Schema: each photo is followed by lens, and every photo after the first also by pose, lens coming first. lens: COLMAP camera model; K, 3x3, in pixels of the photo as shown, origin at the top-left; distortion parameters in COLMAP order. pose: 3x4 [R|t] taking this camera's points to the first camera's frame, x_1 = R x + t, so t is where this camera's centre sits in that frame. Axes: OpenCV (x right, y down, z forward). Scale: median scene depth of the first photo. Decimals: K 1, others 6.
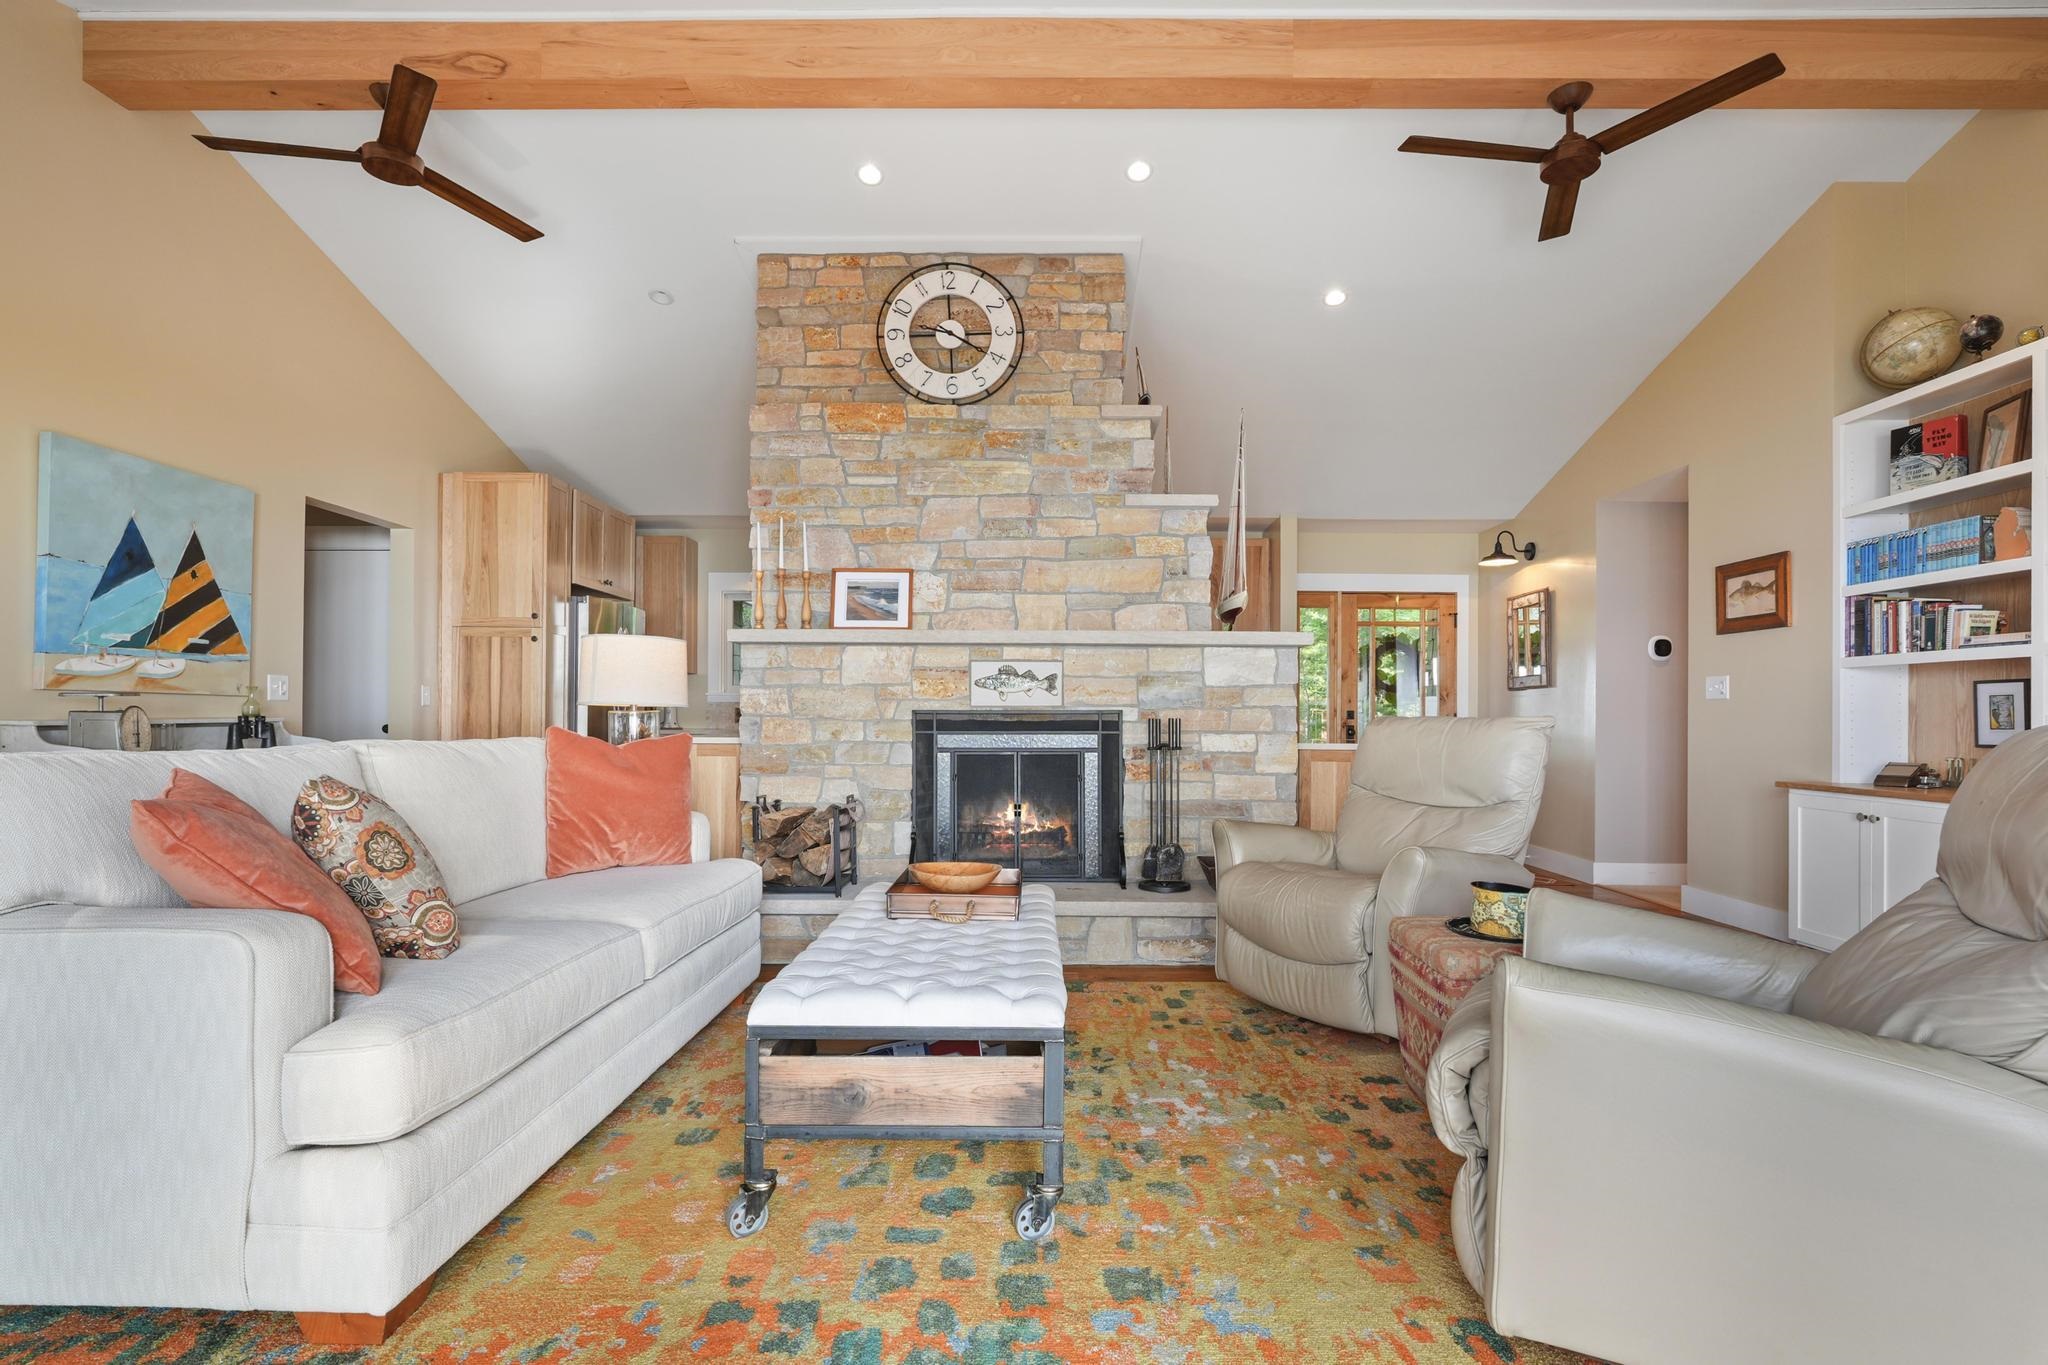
lens RADIAL K [[980.3, 0, 1041.5], [0, 980.3, 716.9], [0, 0, 1]] dist [-0.018264, -0.001570]
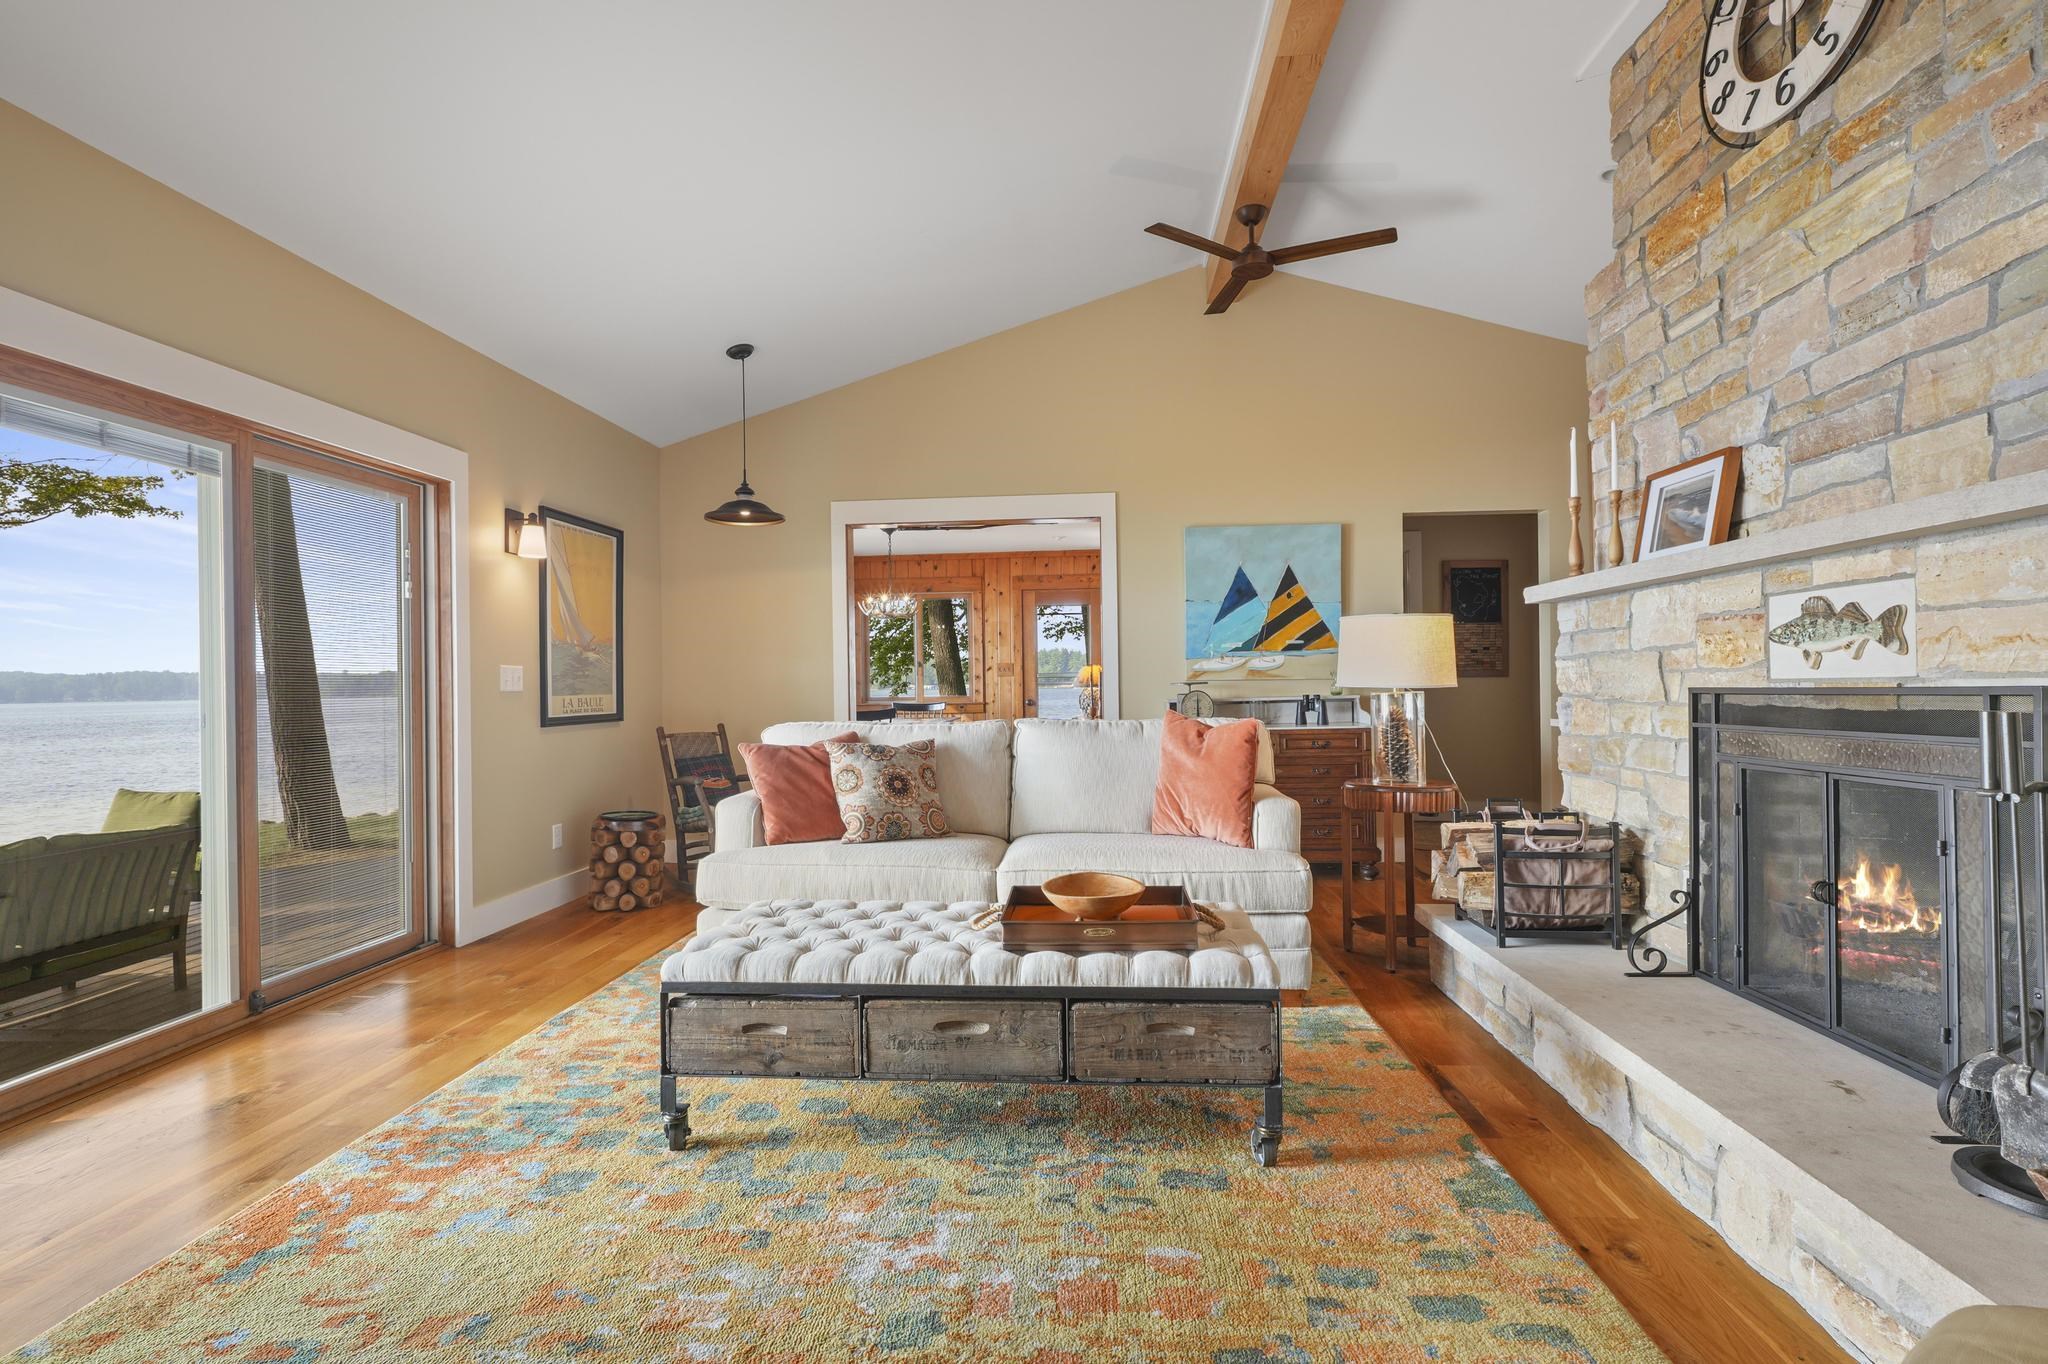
lens RADIAL K [[956.1, 0, 1042.1], [0, 956.1, 674.4], [0, 0, 1]] dist [0.001662, -0.001518]
pose [[-0.072742, -0.016122, -0.997220, 0.476534], [0.015423, 0.999732, -0.017288, -0.010962], [0.997232, -0.016638, -0.072474, 0.638866]]
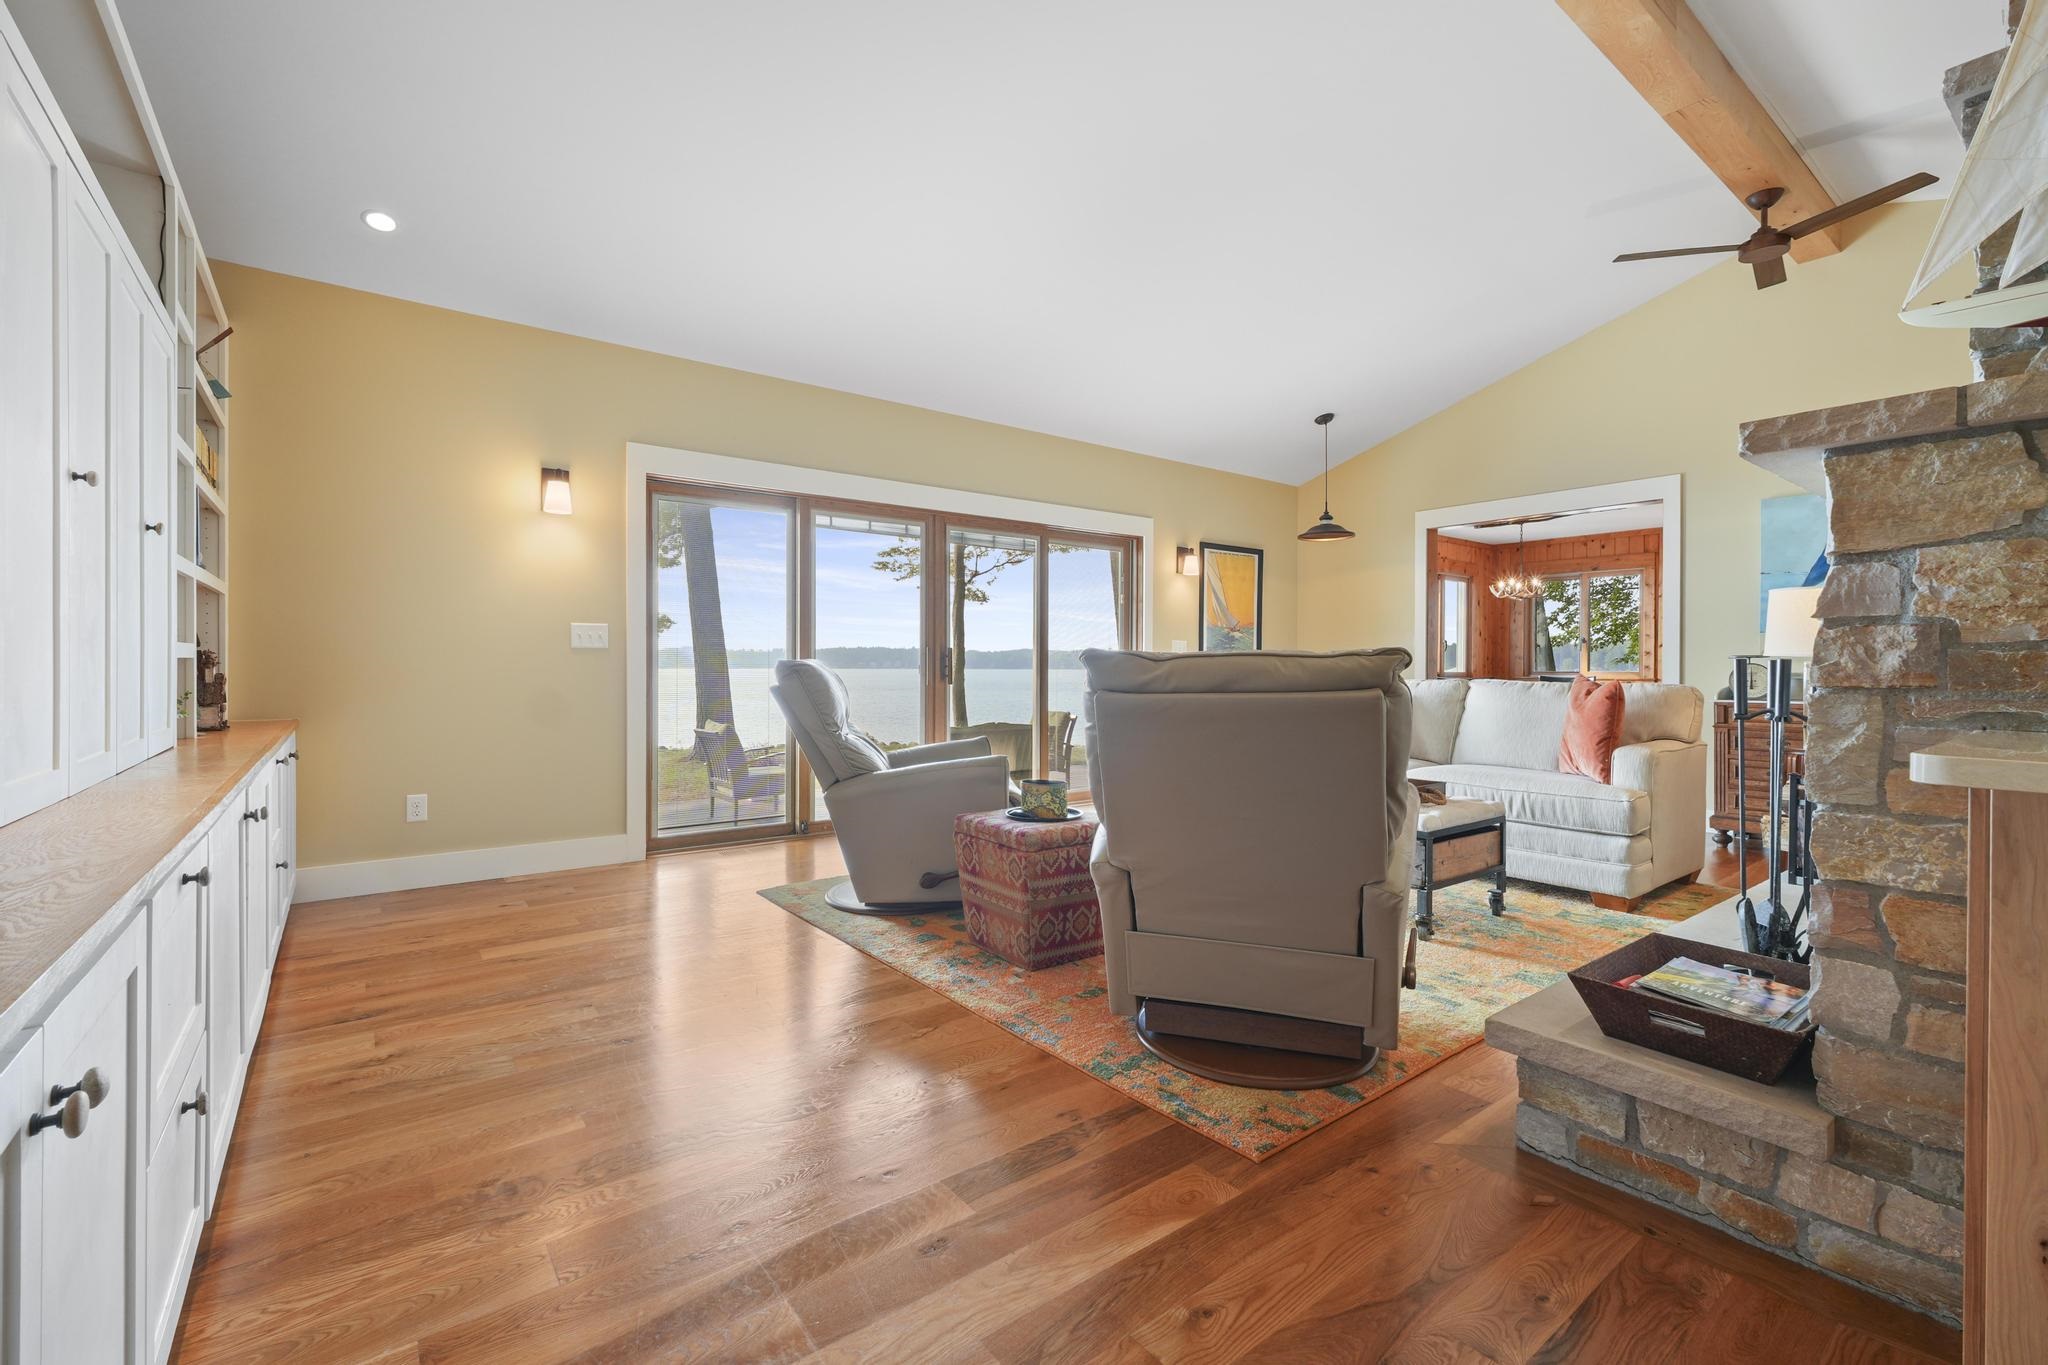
lens RADIAL K [[890.0, 0, 1018.2], [0, 890.0, 668.6], [0, 0, 1]] dist [-0.005020, 0.003596]
pose [[-0.794328, -0.008580, -0.607428, 0.704437], [-0.008605, 0.999959, -0.002872, 0.011161], [0.607428, 0.002946, -0.794369, 1.106225]]
